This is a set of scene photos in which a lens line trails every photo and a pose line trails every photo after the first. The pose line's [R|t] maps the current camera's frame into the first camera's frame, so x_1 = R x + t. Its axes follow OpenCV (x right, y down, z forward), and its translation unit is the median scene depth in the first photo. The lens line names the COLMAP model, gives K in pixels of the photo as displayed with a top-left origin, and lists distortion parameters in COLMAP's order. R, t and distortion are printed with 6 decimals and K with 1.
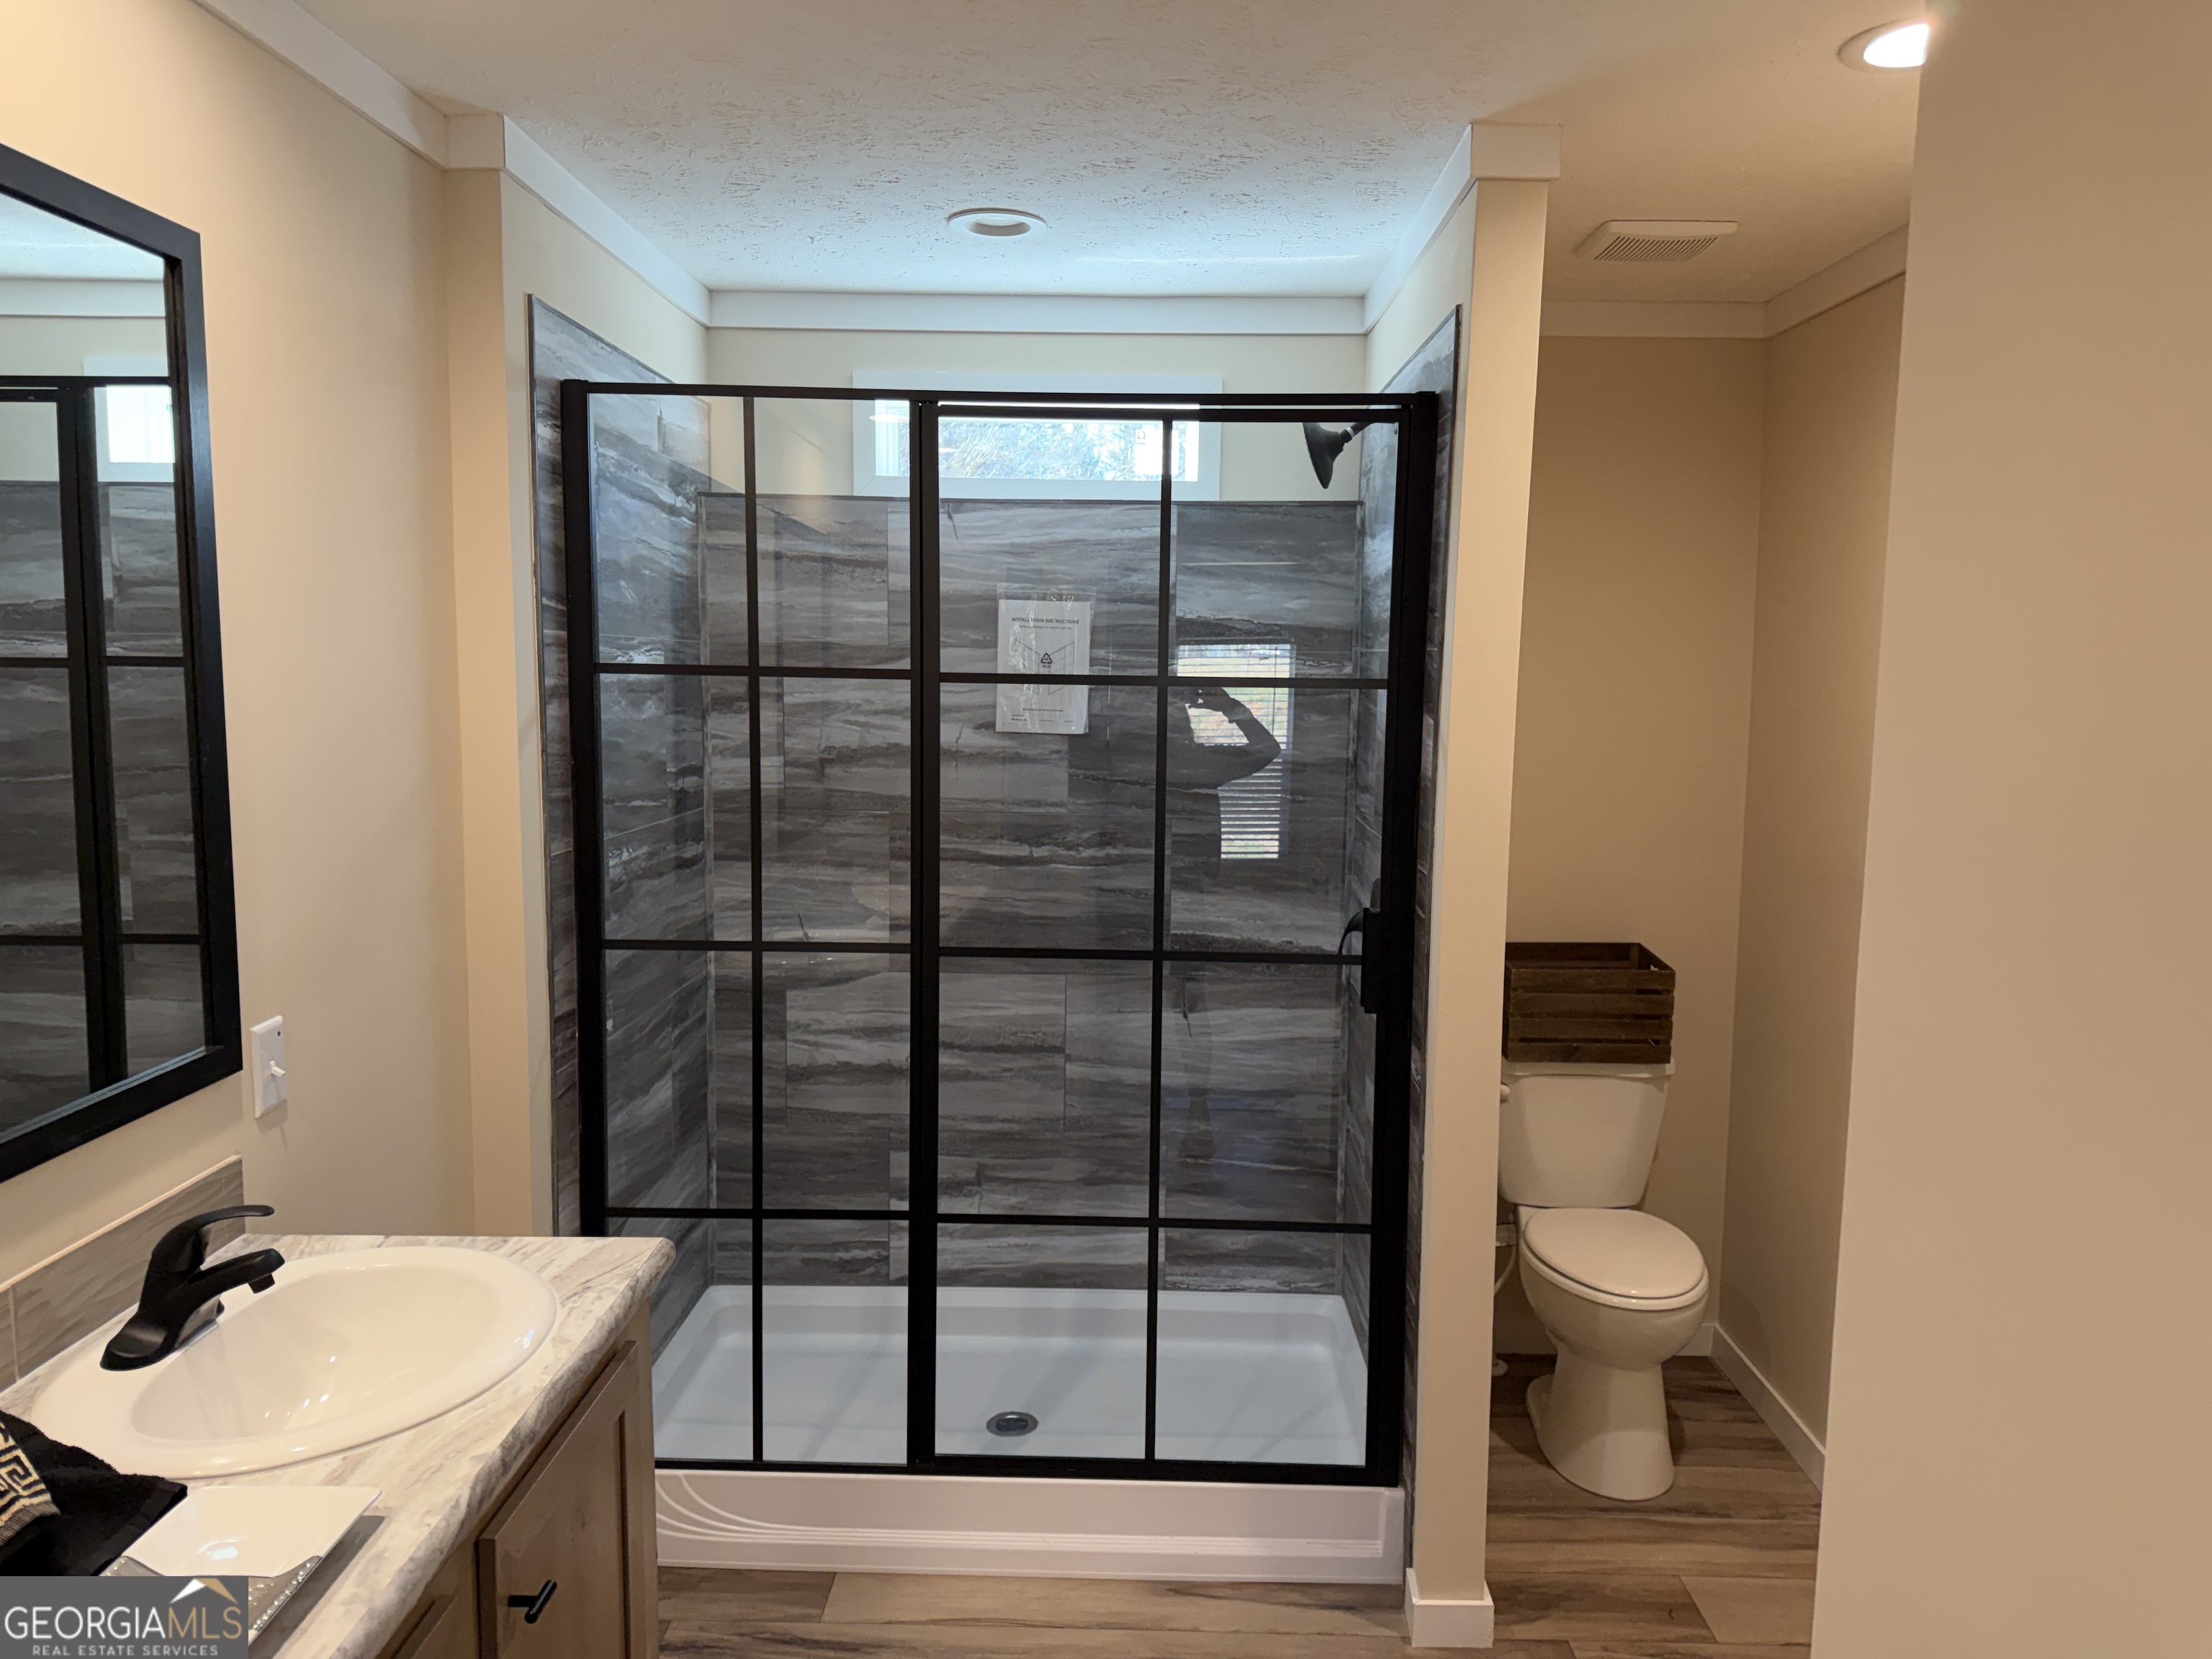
lens RADIAL K [[1550.5, 0, 1137.4], [0, 1550.5, 838.0], [0, 0, 1]] dist [0.108191, -0.162315]
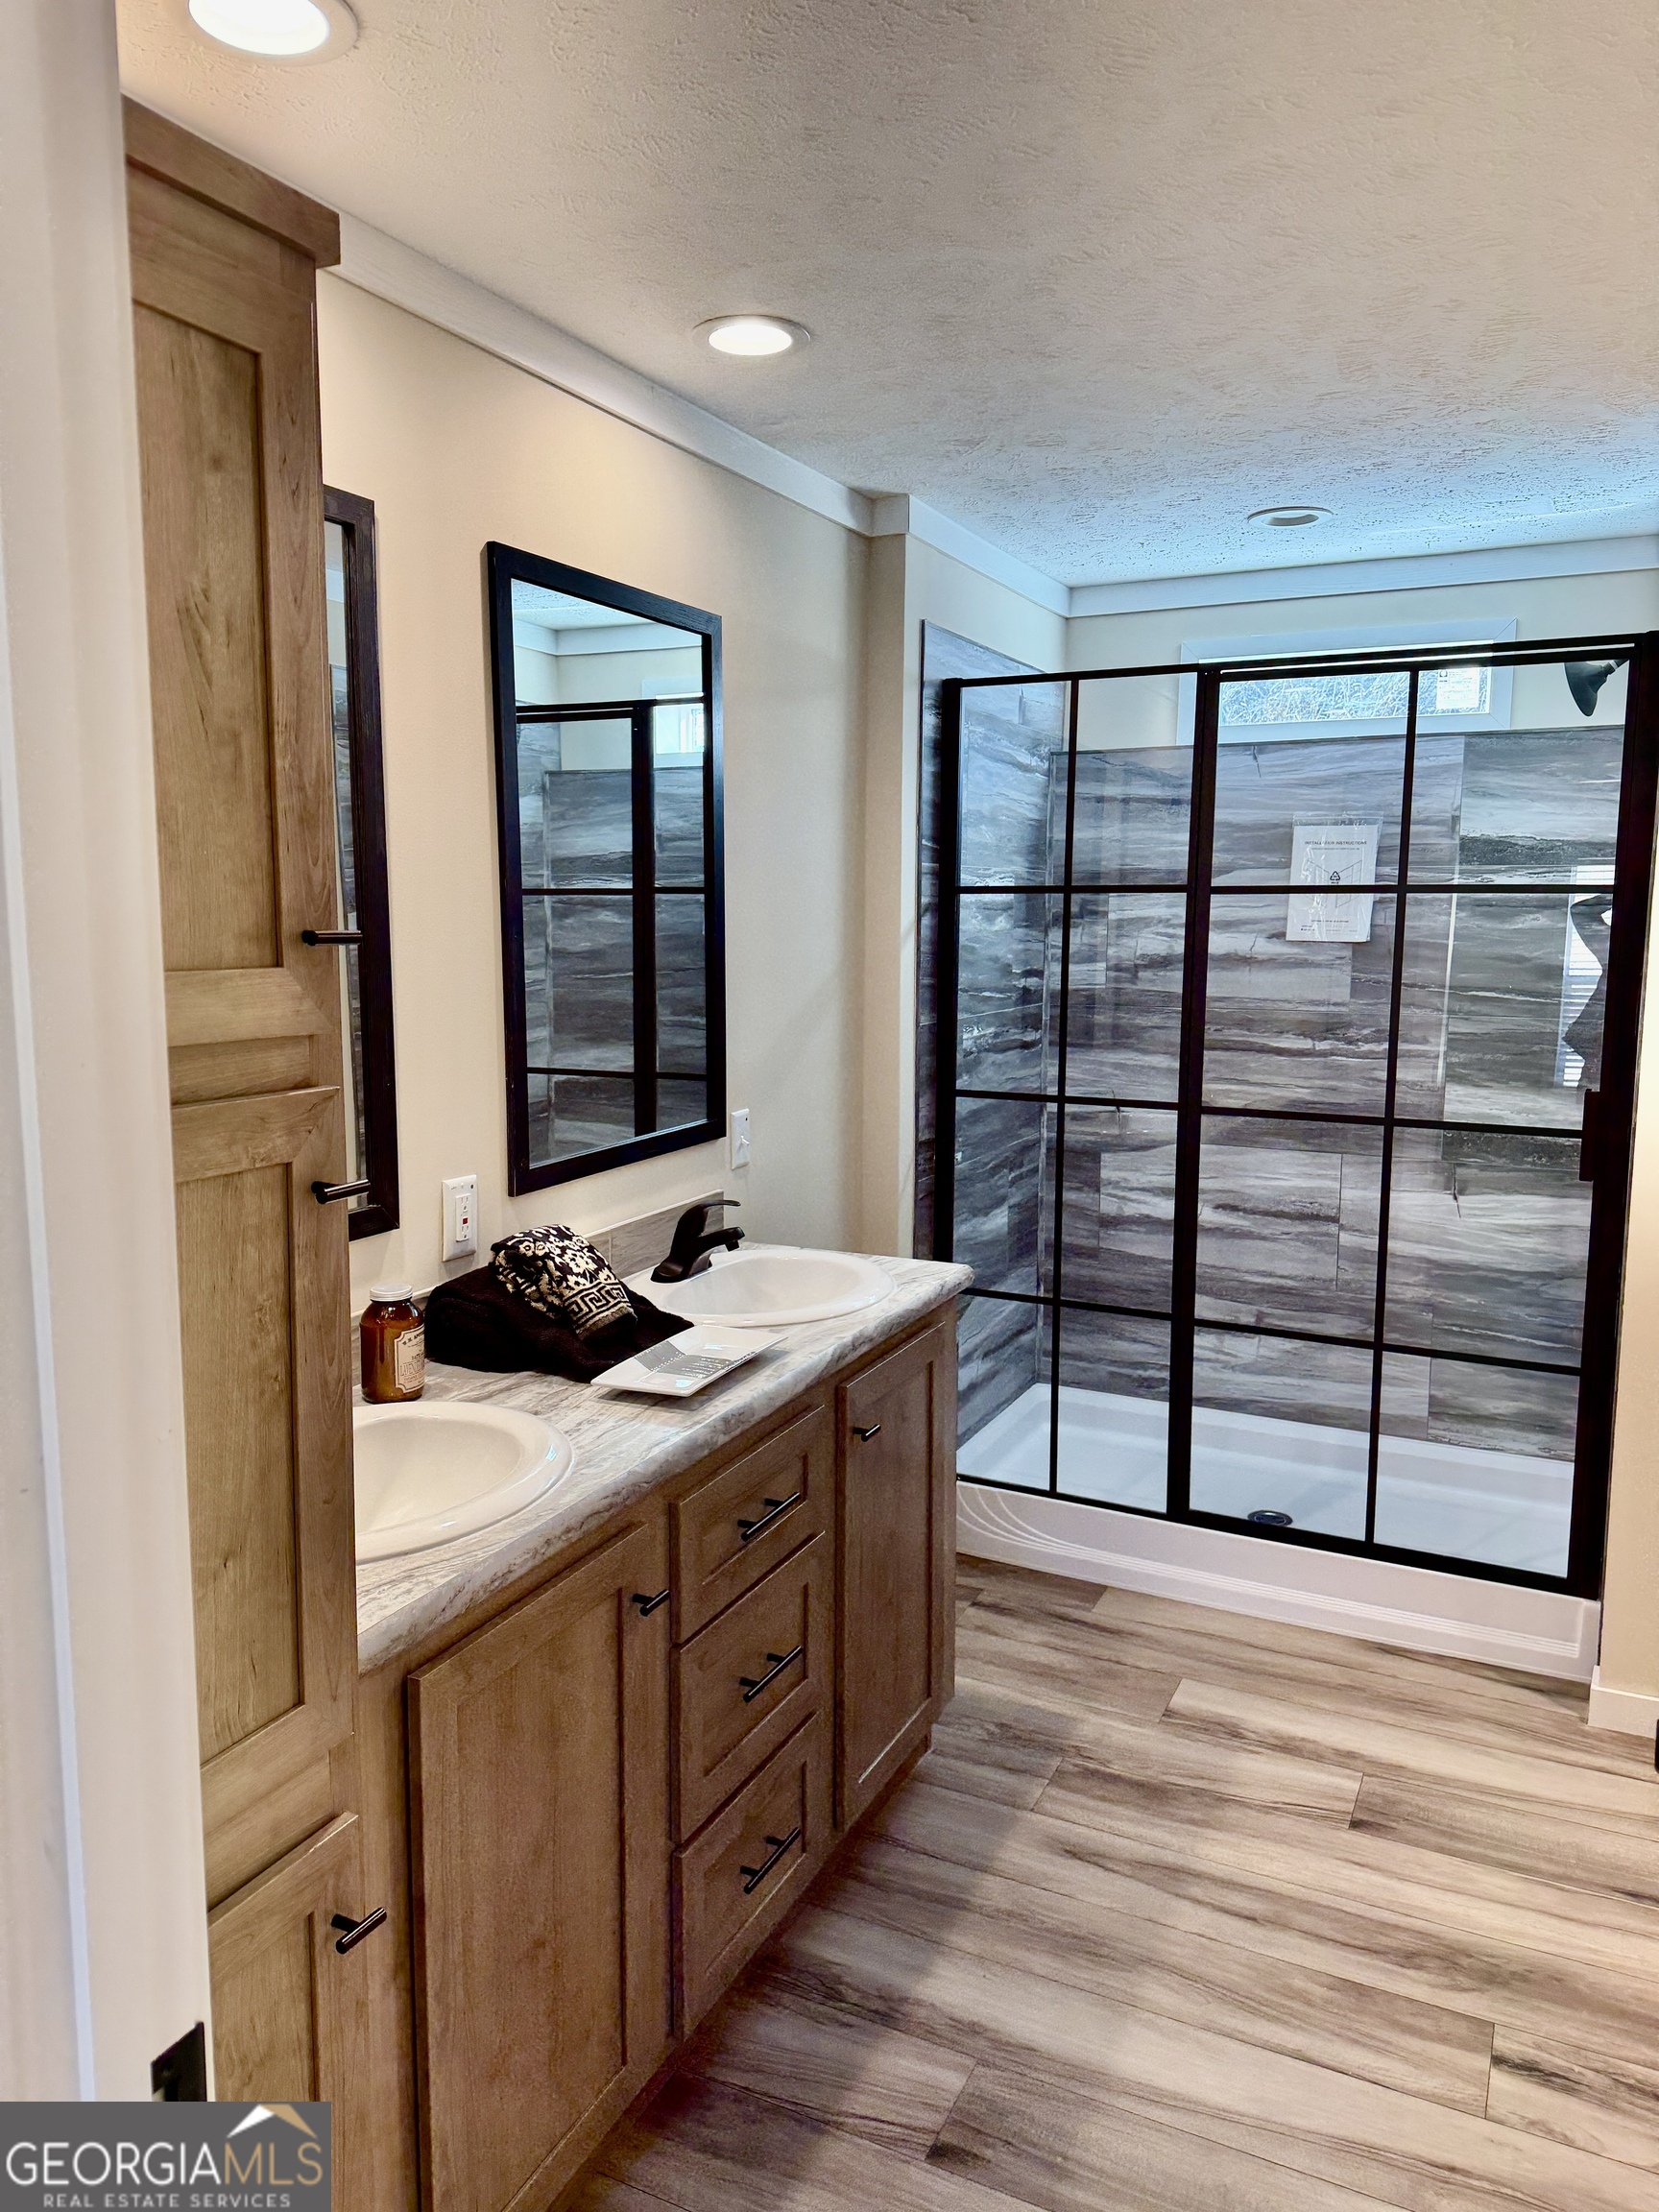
lens RADIAL K [[1550.5, 0, 808.8], [0, 1550.5, 1114.4], [0, 0, 1]] dist [0.108191, -0.162315]
pose [[0.893582, 0.046658, -0.446469, 0.136916], [-0.037456, 0.998865, 0.029420, 0.046340], [0.447335, -0.009566, 0.894315, -0.242743]]
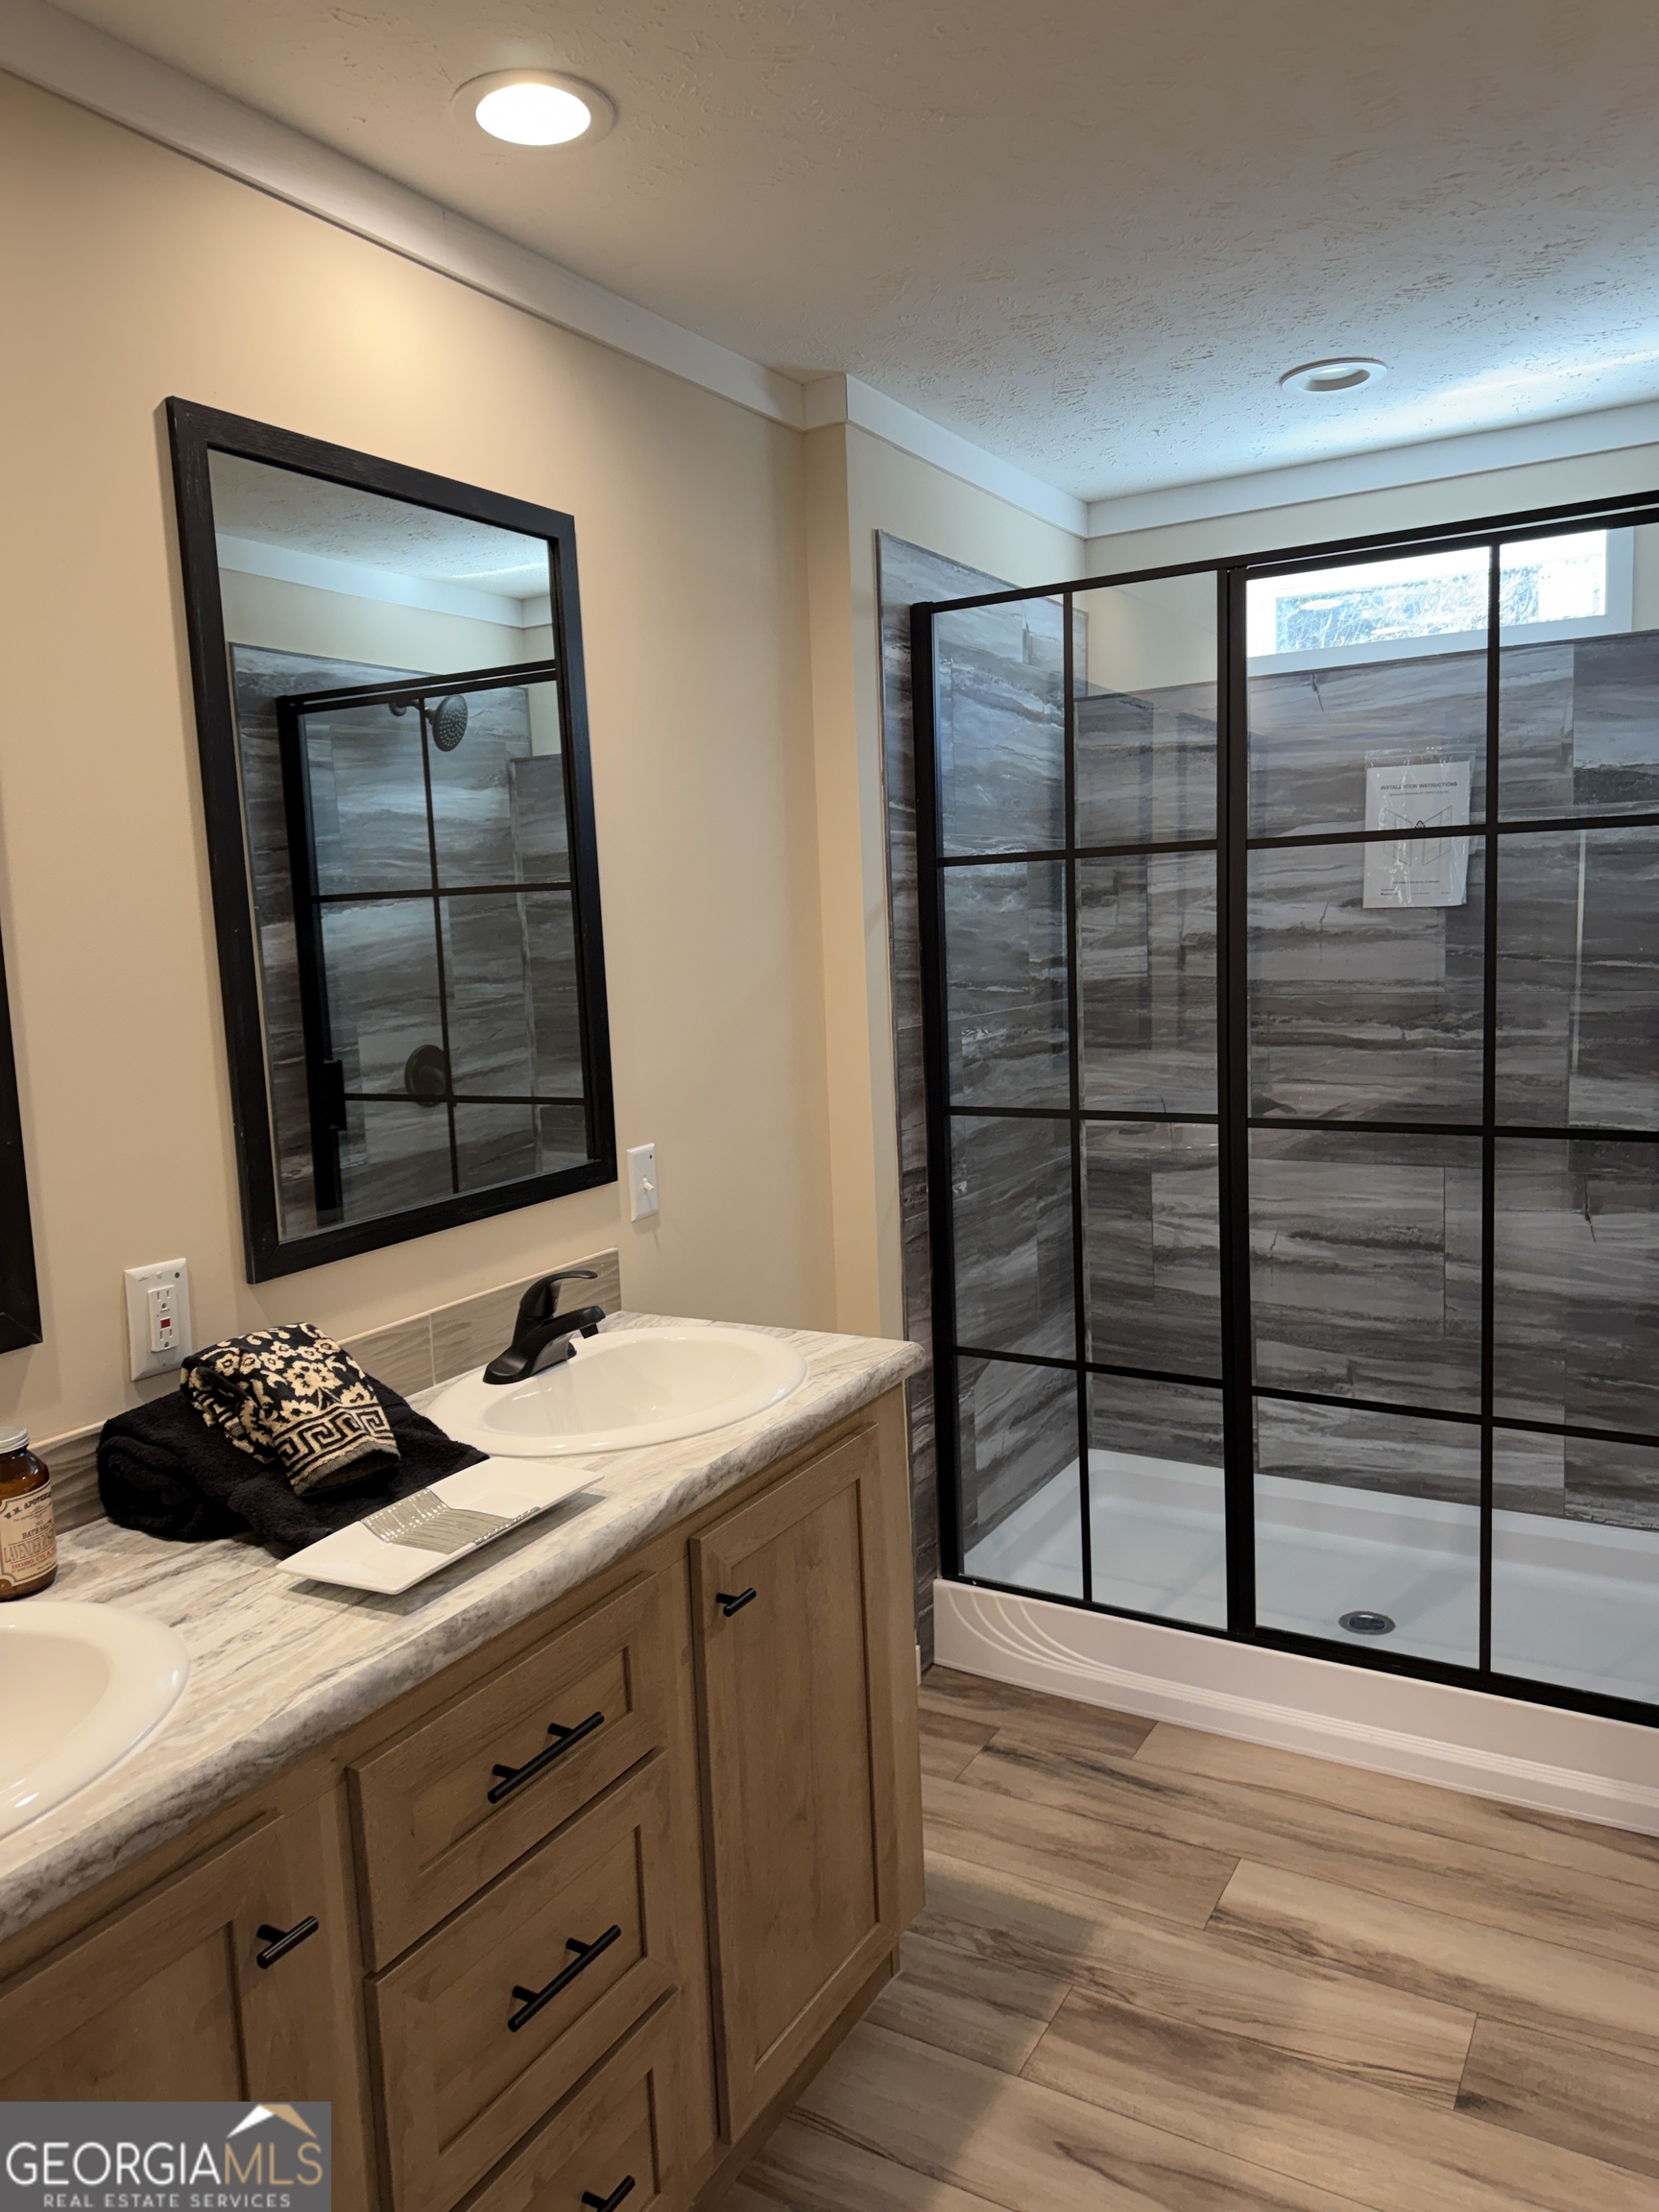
lens RADIAL K [[1545.1, 0, 829.5], [0, 1545.1, 1106.0], [0, 0, 1]] dist [0.116042, -0.195345]
pose [[0.859787, 0.010118, -0.510553, 0.136049], [-0.000232, 0.999811, 0.019424, 0.038805], [0.510653, -0.016582, 0.859627, 0.007161]]
